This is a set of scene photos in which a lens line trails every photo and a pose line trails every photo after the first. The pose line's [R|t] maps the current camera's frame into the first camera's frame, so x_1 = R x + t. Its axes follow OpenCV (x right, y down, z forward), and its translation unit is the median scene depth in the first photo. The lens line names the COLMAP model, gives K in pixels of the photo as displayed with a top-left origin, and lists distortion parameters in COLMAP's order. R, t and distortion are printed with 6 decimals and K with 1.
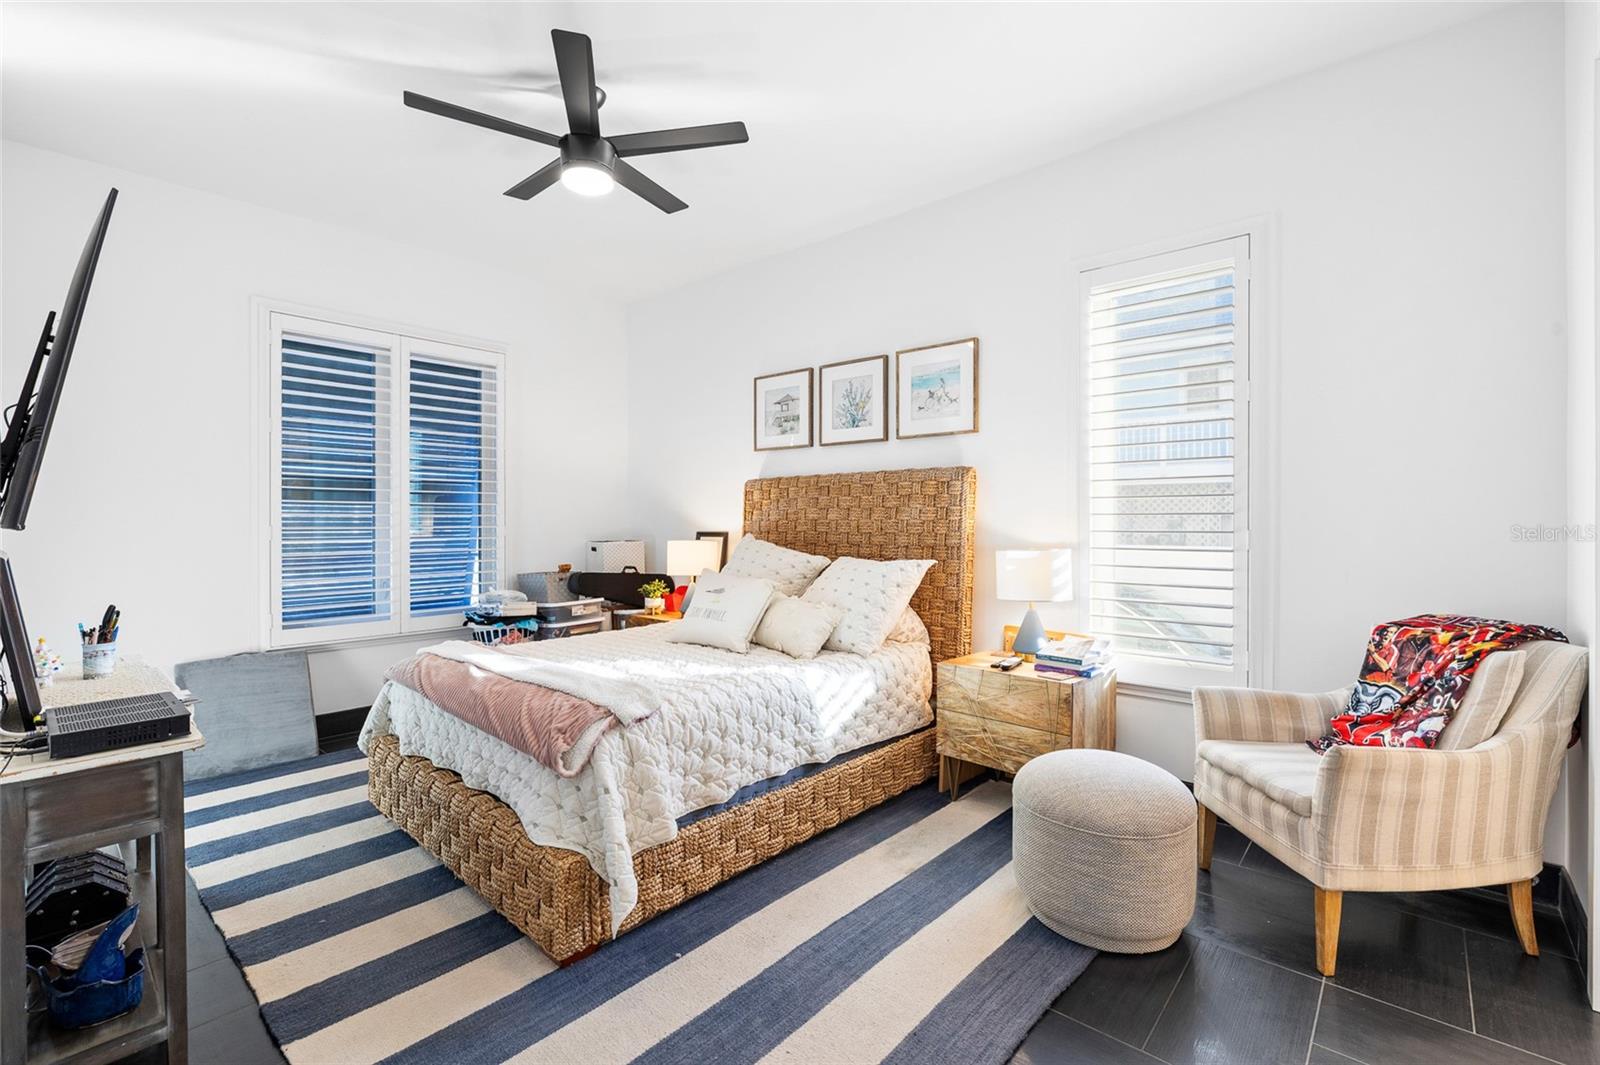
lens RADIAL K [[707.2, 0, 794.3], [0, 707.2, 525.1], [0, 0, 1]] dist [-0.012113, 0.003766]
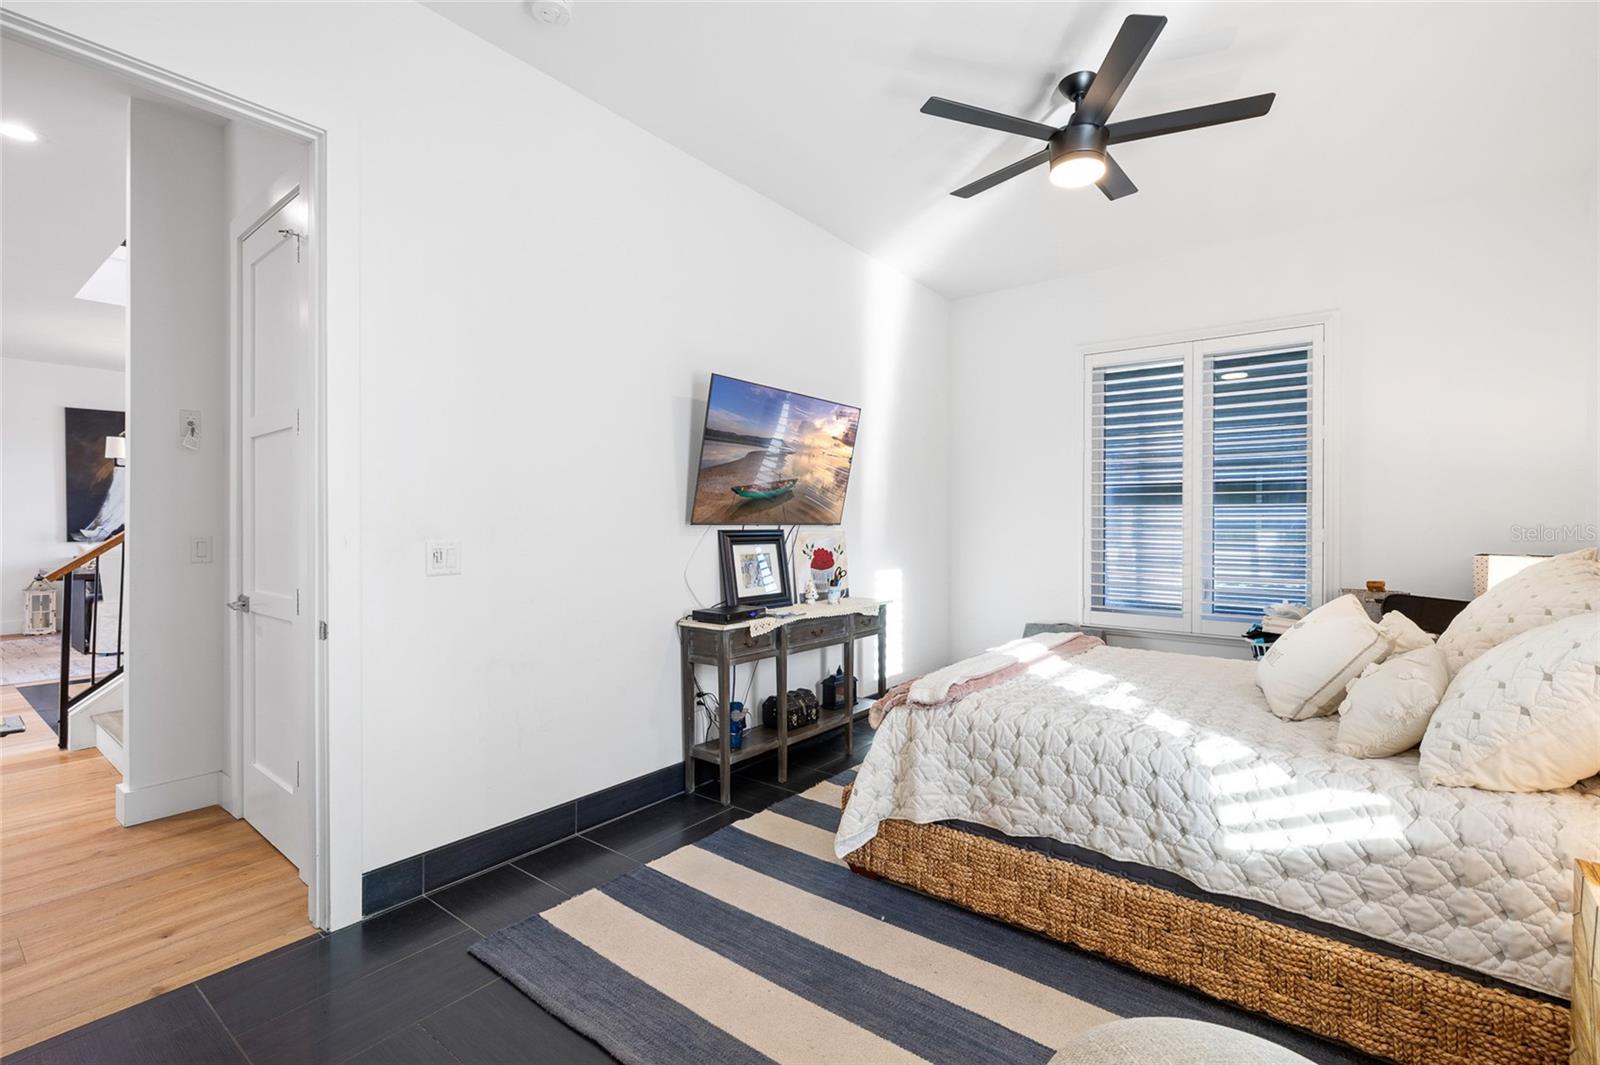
lens RADIAL K [[707.2, 0, 798.8], [0, 707.2, 523.8], [0, 0, 1]] dist [-0.012113, 0.003766]
pose [[0.076141, 0.004553, -0.997087, 0.657132], [-0.009747, 0.999945, 0.003822, -0.004986], [0.997049, 0.009427, 0.076181, 0.557905]]
